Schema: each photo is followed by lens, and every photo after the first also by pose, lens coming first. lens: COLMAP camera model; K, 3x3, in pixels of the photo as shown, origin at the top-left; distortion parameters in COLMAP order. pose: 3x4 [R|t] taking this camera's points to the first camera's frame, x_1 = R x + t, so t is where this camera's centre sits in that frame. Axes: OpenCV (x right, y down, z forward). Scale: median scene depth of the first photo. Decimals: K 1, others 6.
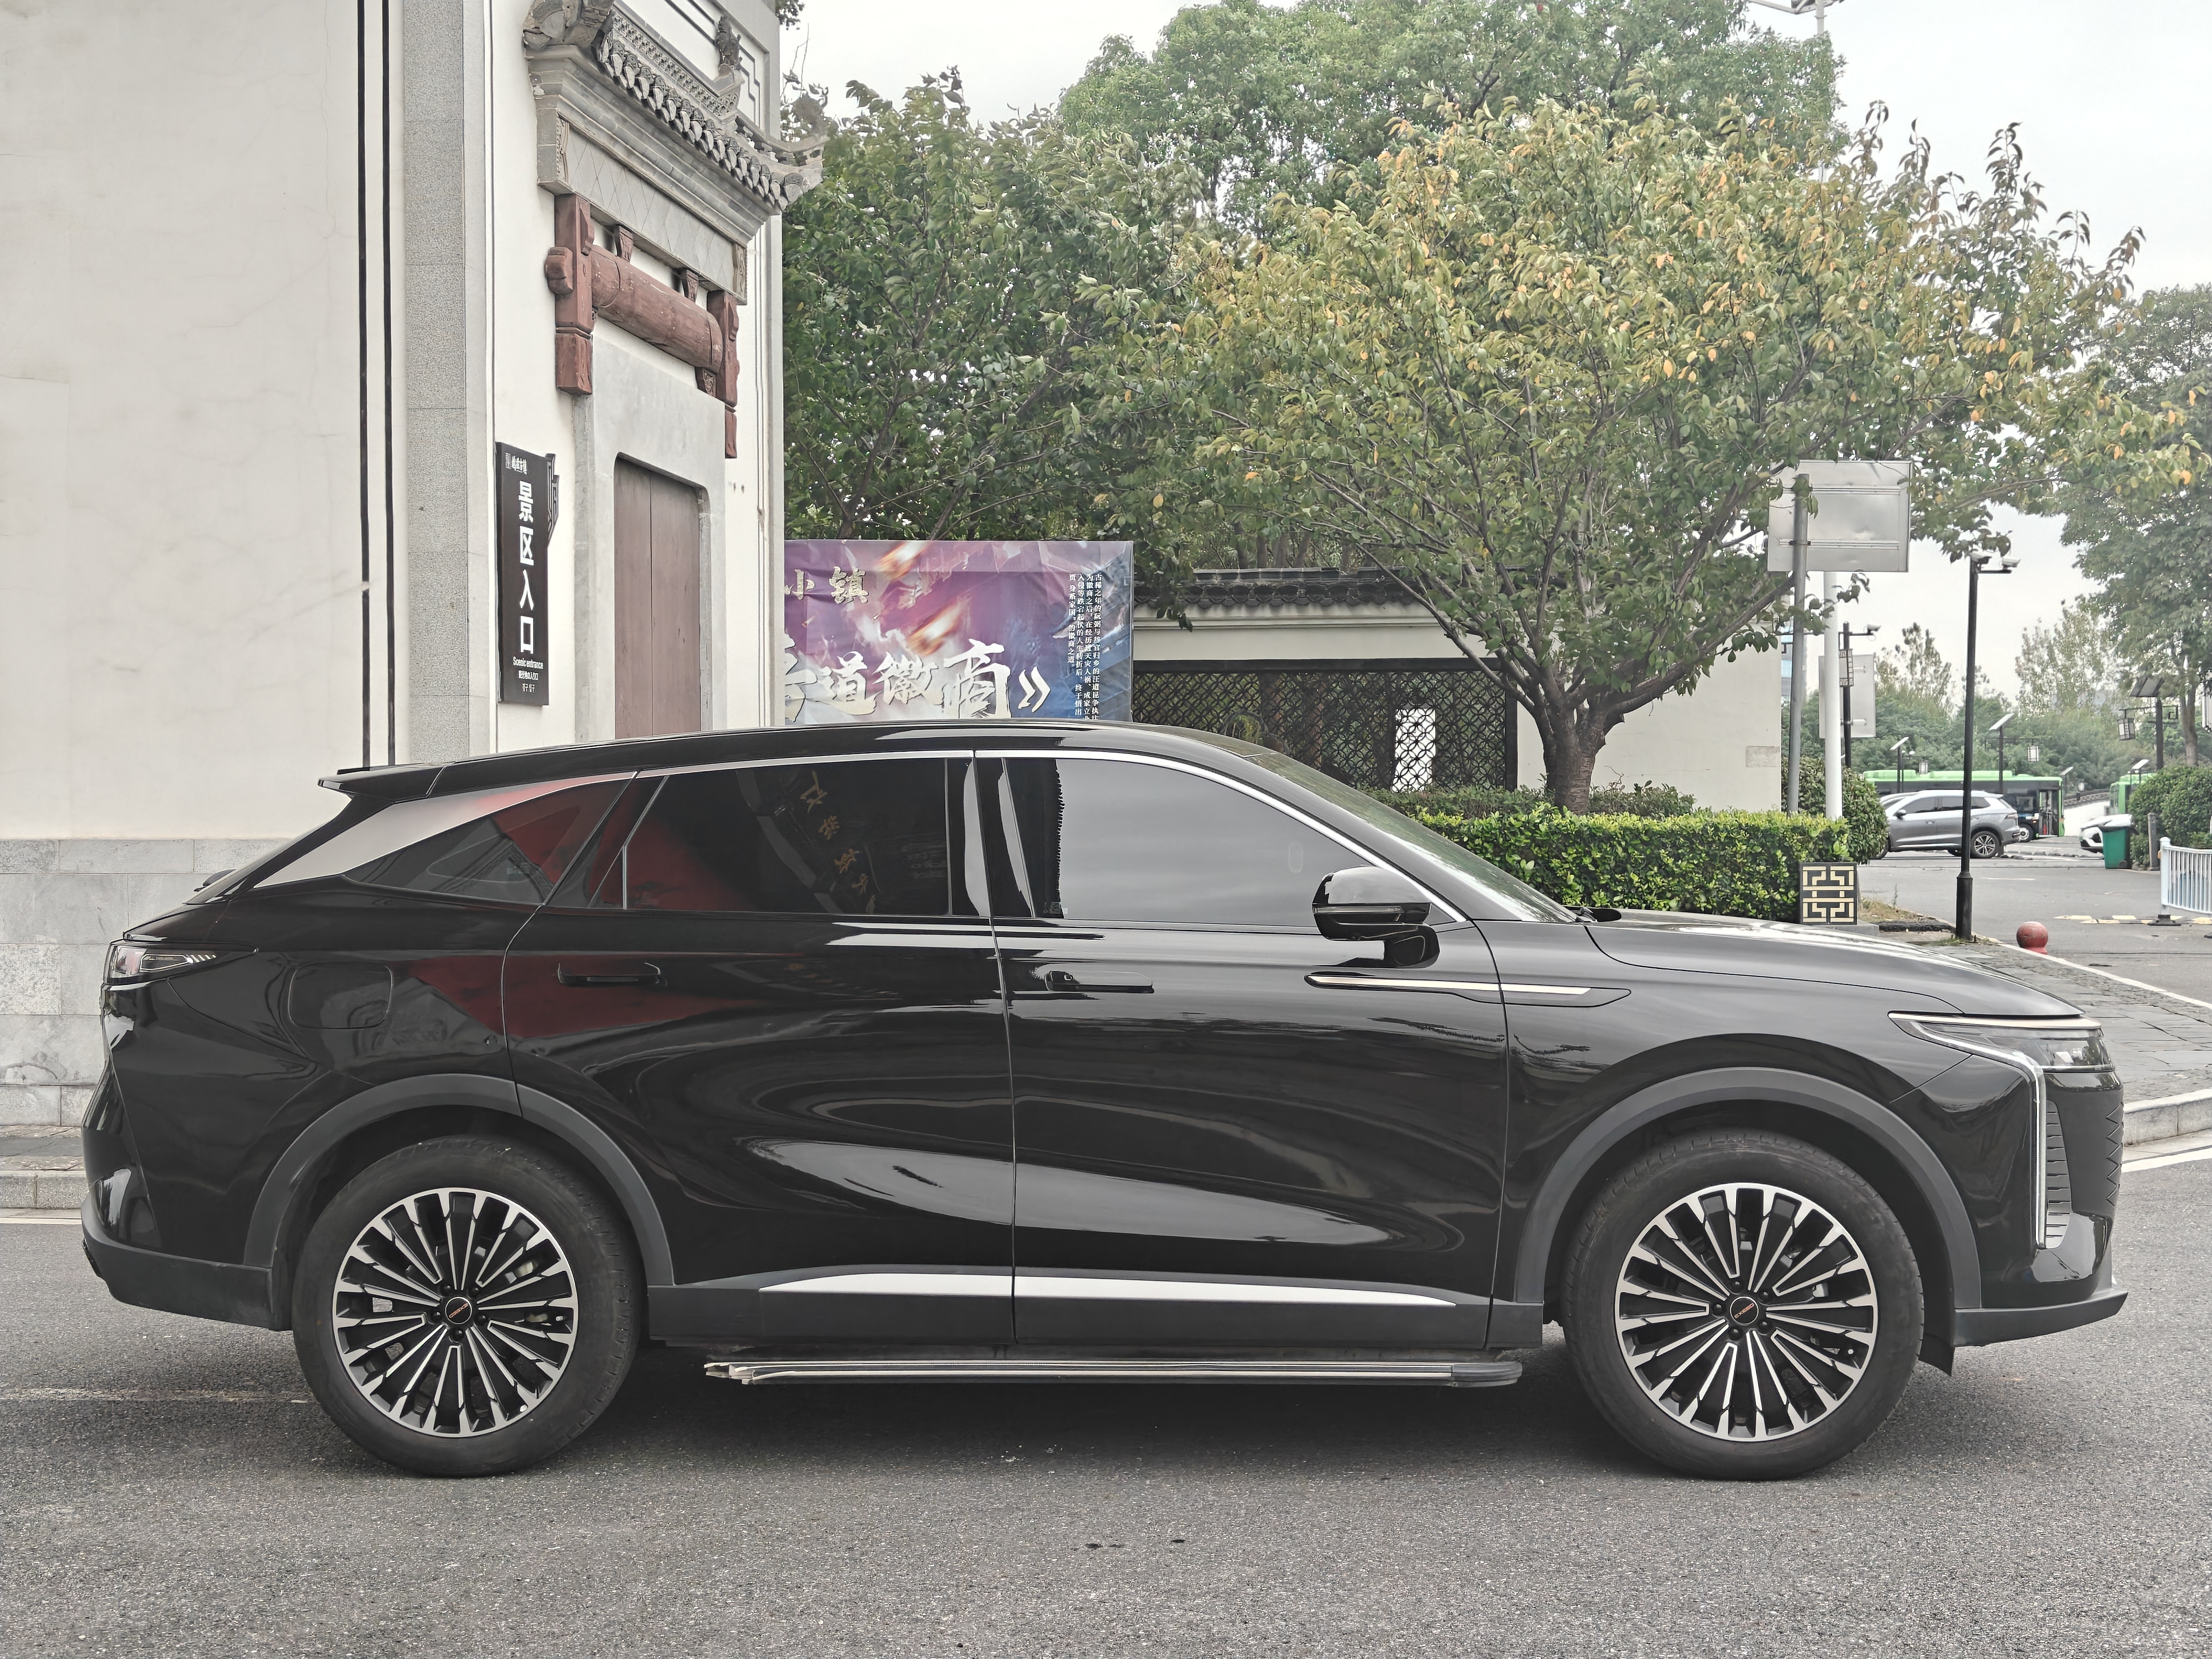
lens RADIAL K [[3047.3, 0, 1106.0], [0, 3047.3, 829.5], [0, 0, 1]] dist [0.021935, 0.038393]
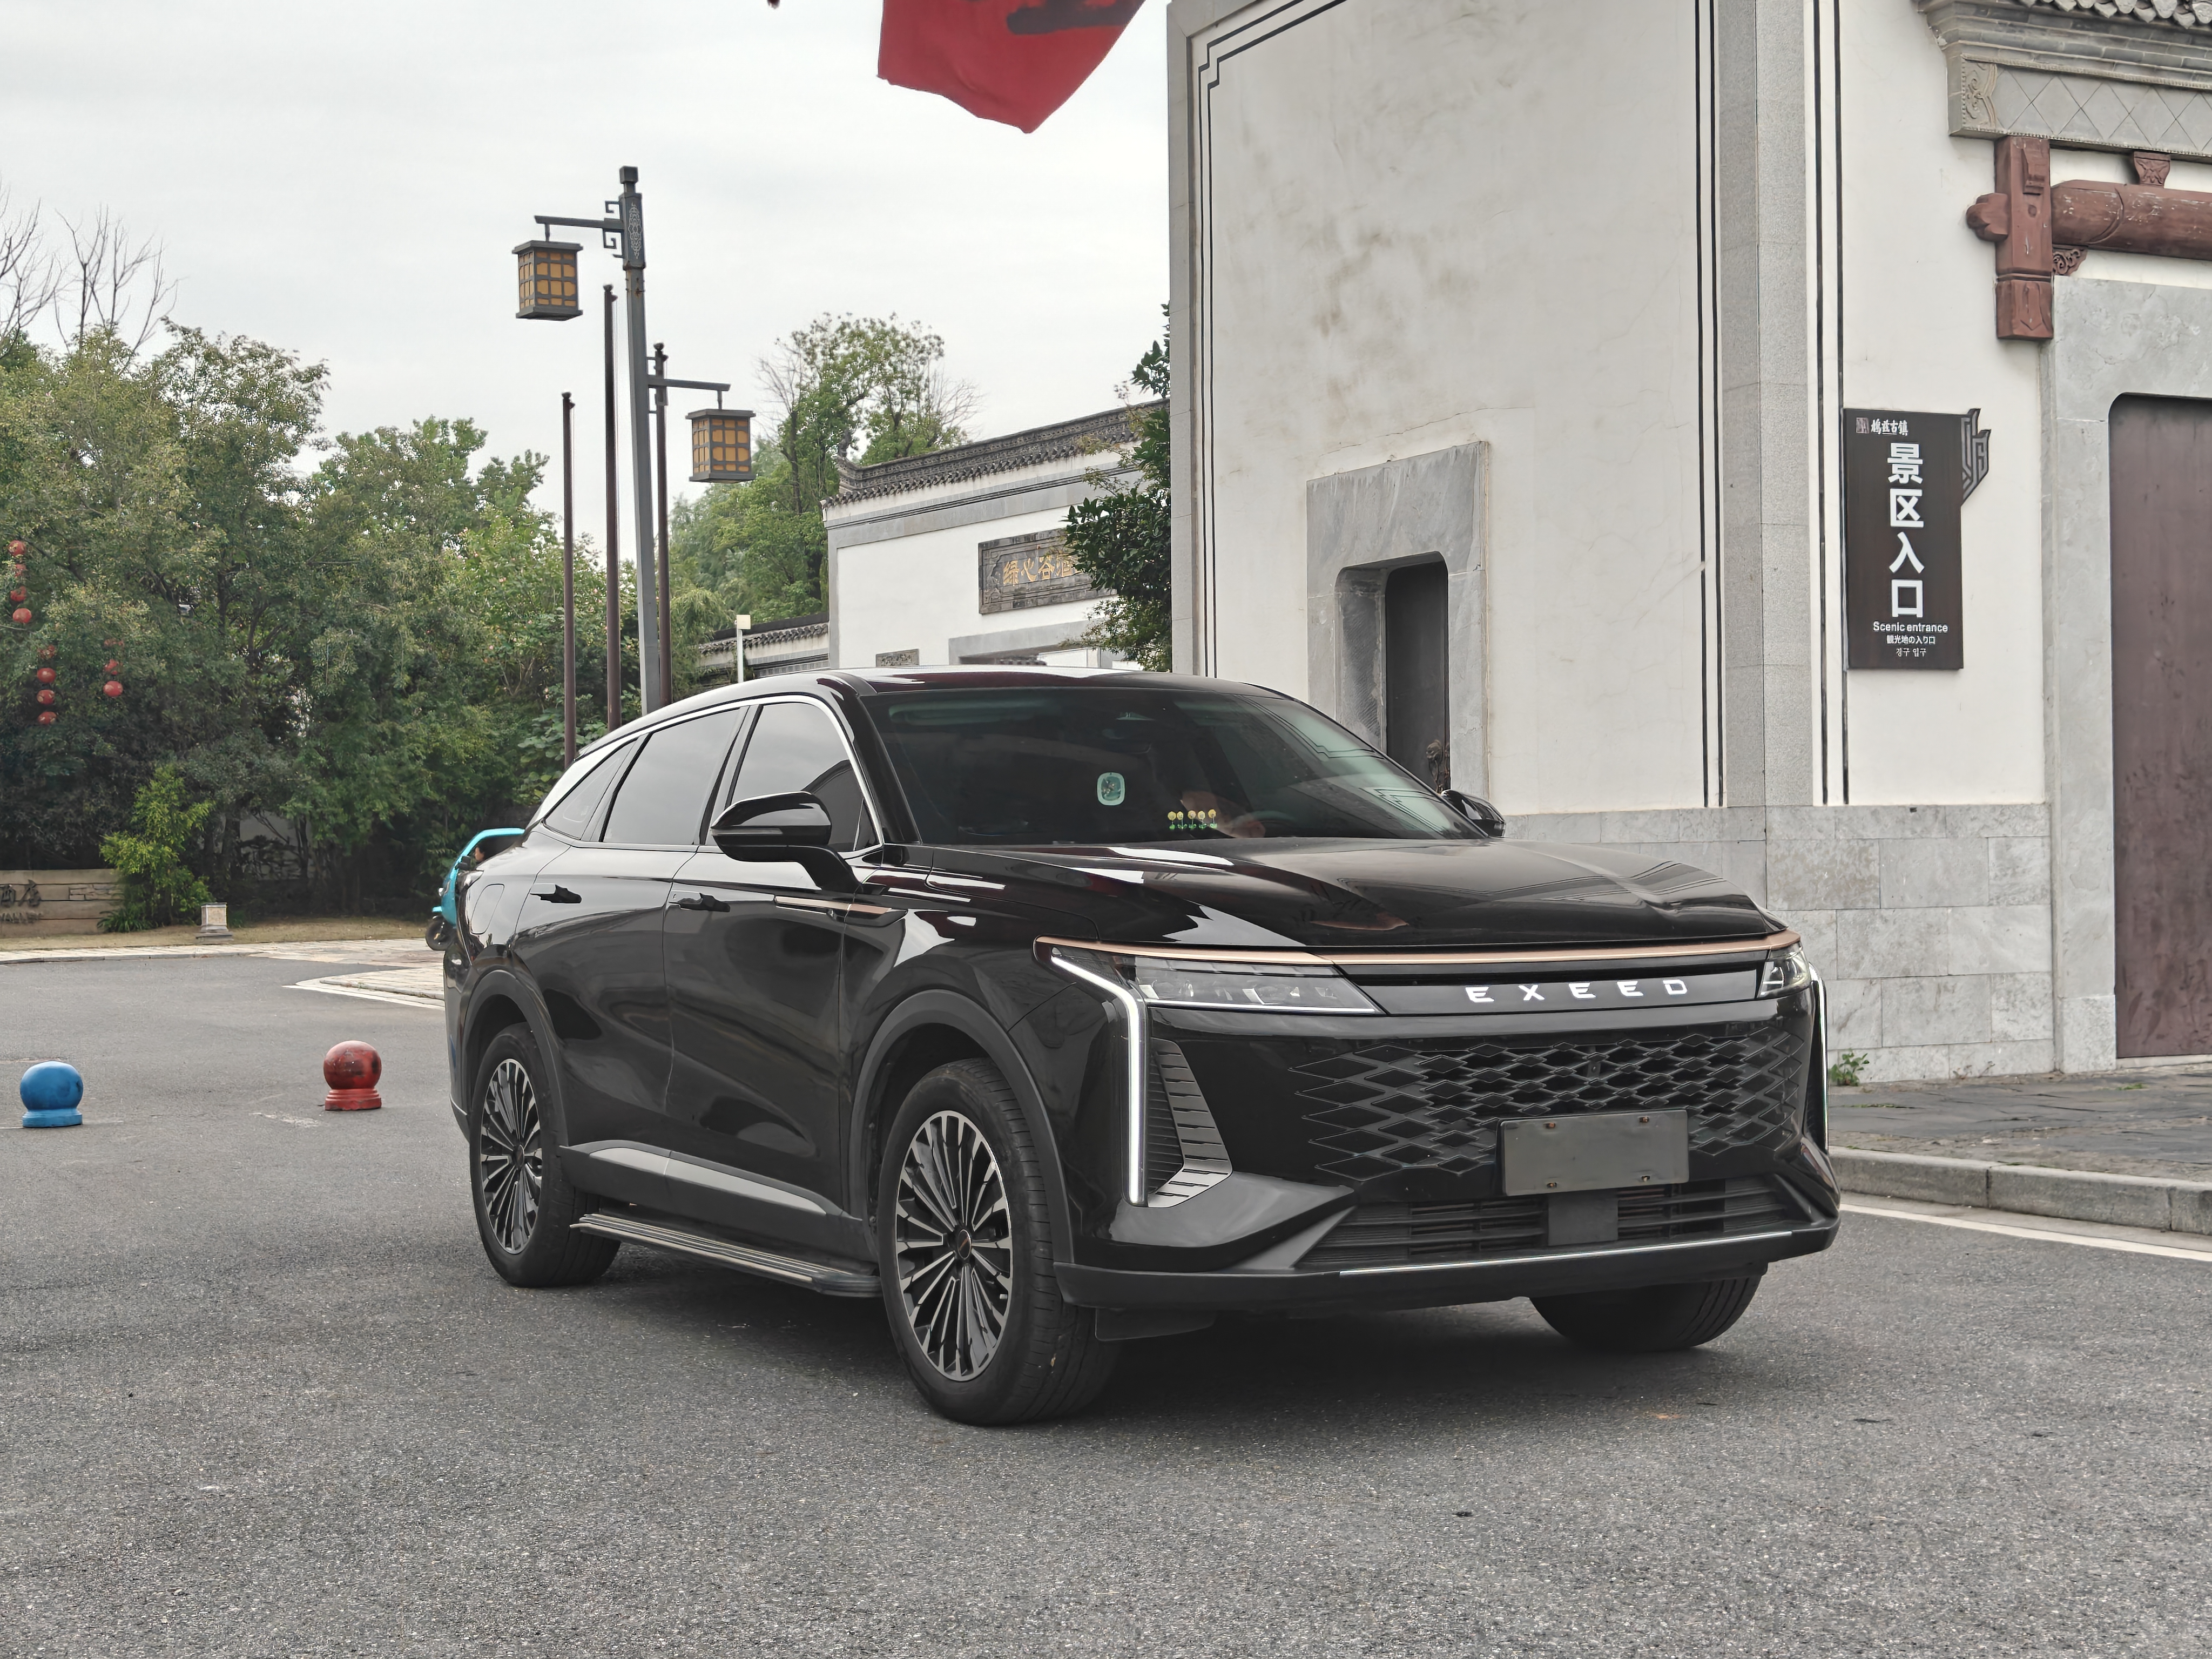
lens RADIAL K [[3047.3, 0, 1106.0], [0, 3047.3, 829.5], [0, 0, 1]] dist [0.021935, 0.038393]
pose [[0.561152, -0.016483, -0.827549, 0.479696], [0.013188, 0.999853, -0.010972, 0.018050], [0.827608, -0.004757, 0.561287, 0.234126]]
